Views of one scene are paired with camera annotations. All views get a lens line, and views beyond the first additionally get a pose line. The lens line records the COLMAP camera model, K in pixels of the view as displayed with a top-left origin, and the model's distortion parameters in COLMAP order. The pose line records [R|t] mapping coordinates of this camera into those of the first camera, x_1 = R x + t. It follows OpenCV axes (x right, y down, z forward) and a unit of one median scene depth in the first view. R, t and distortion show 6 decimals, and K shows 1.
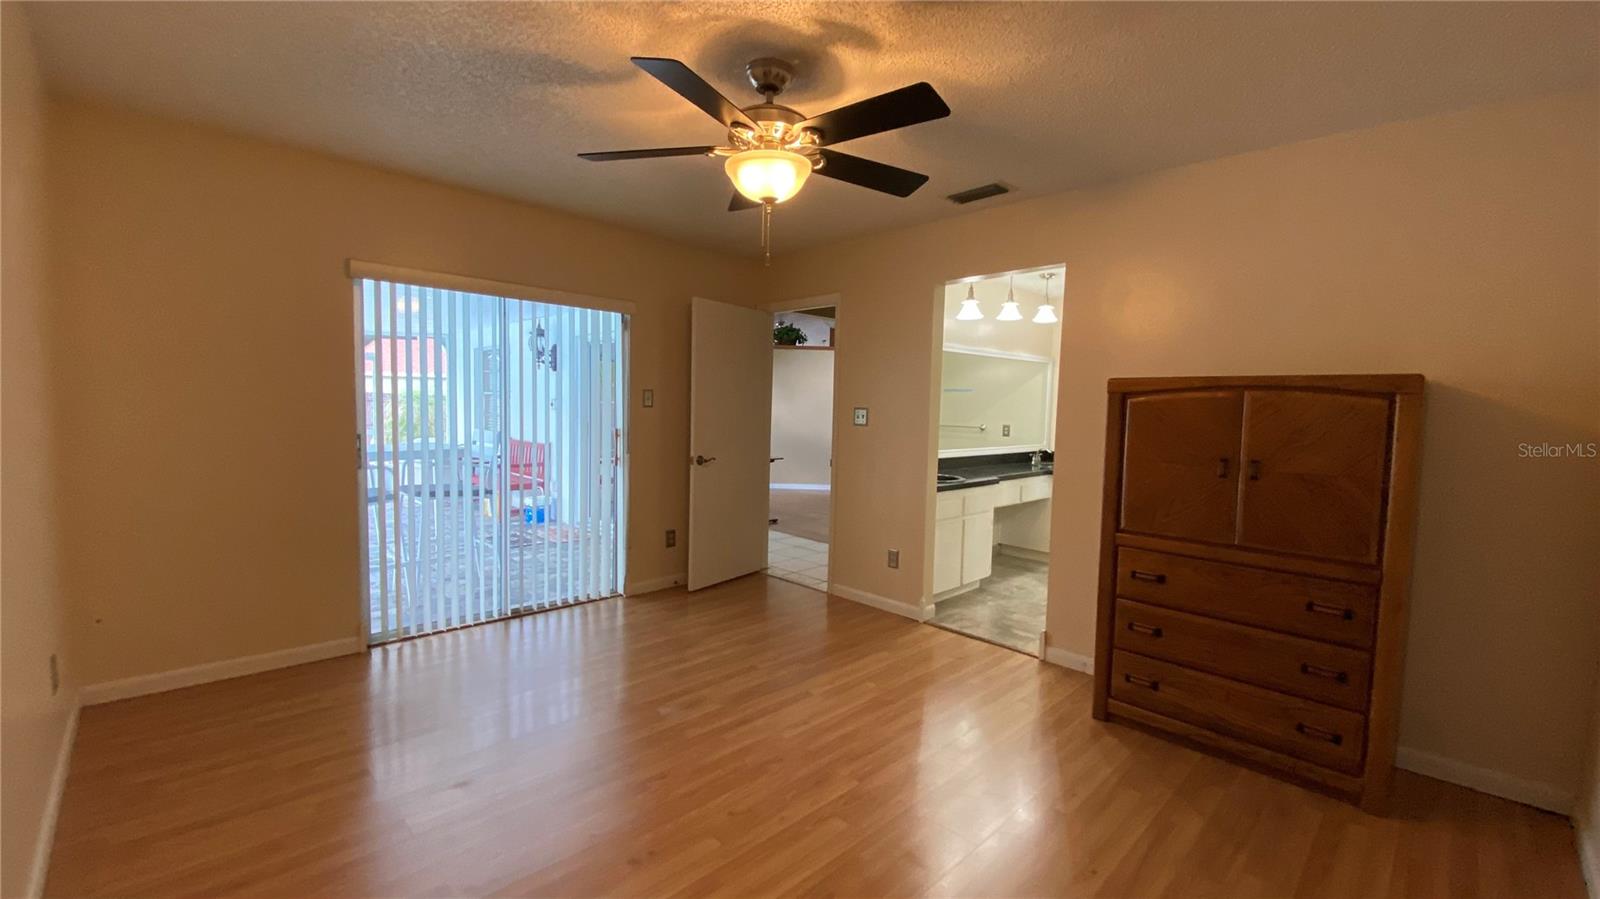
lens RADIAL K [[648.8, 0, 800.0], [0, 648.8, 449.5], [0, 0, 1]] dist [0.000073, -0.000006]
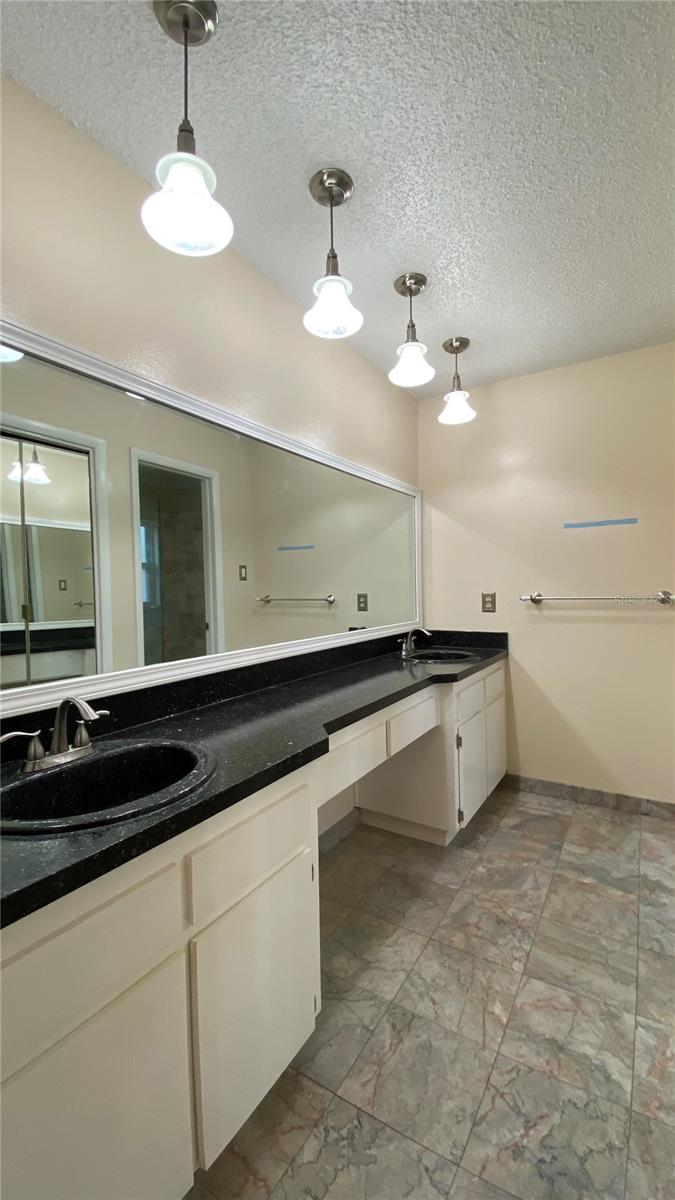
lens RADIAL K [[486.6, 0, 337.5], [0, 486.6, 600.0], [0, 0, 1]] dist [0.000073, -0.000006]
pose [[0.973192, -0.053265, 0.223742, 0.207335], [0.061500, 0.997656, -0.029995, -0.020707], [-0.221620, 0.042951, 0.974187, 0.590004]]
